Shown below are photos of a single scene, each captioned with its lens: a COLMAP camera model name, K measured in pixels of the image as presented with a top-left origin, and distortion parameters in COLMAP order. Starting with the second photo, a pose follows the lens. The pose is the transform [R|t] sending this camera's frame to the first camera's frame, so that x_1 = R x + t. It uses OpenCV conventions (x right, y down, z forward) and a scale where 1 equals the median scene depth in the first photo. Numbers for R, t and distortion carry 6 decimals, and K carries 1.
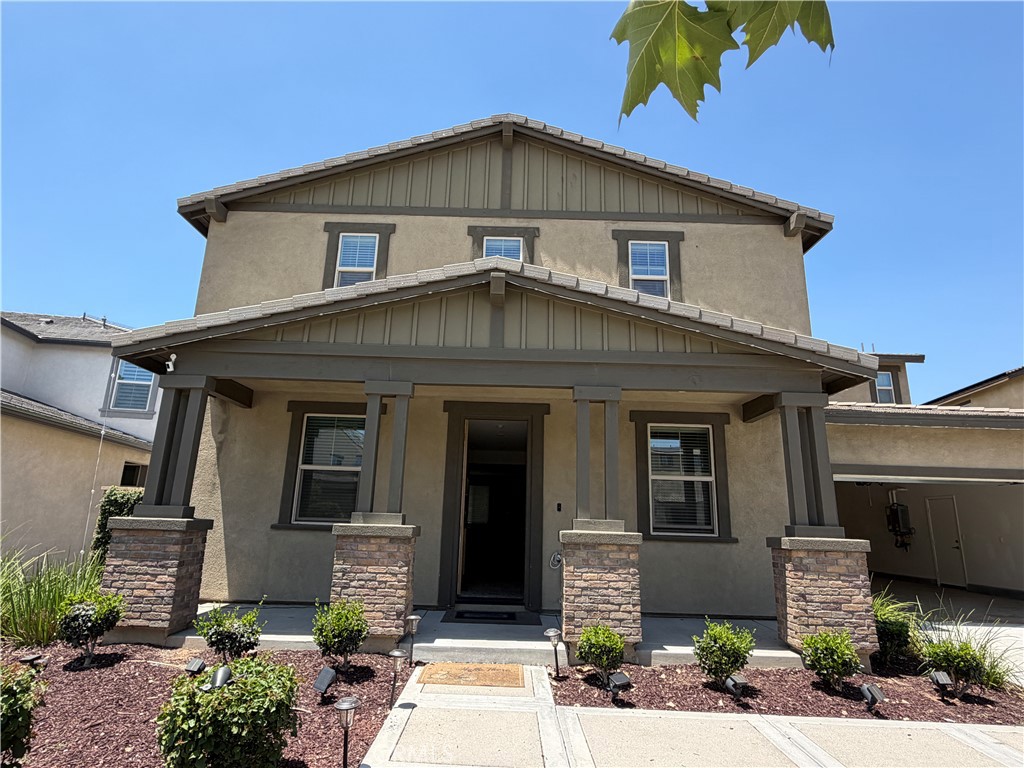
lens RADIAL K [[544.4, 0, 512.0], [0, 544.4, 384.0], [0, 0, 1]] dist [-0.003100, 0.000939]
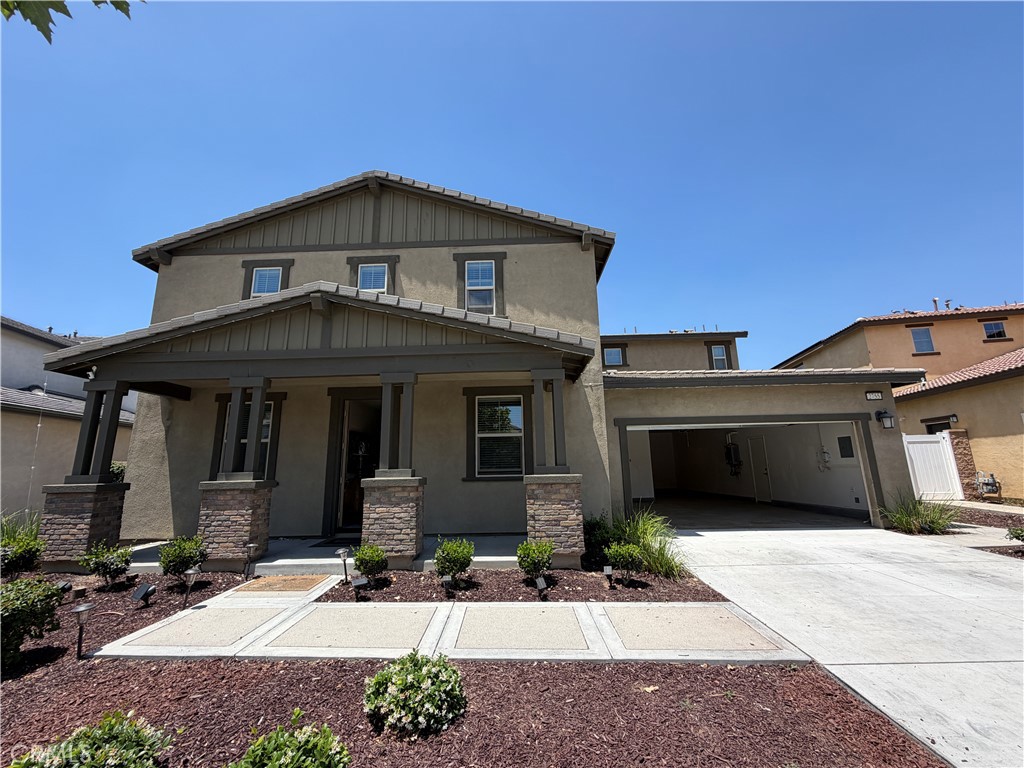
lens RADIAL K [[407.7, 0, 509.9], [0, 407.7, 383.0], [0, 0, 1]] dist [-0.001800, -0.000259]
pose [[0.998370, -0.054564, -0.016719, 0.336373], [0.055153, 0.997789, 0.037092, 0.005709], [0.014658, -0.037953, 0.999172, -0.015526]]
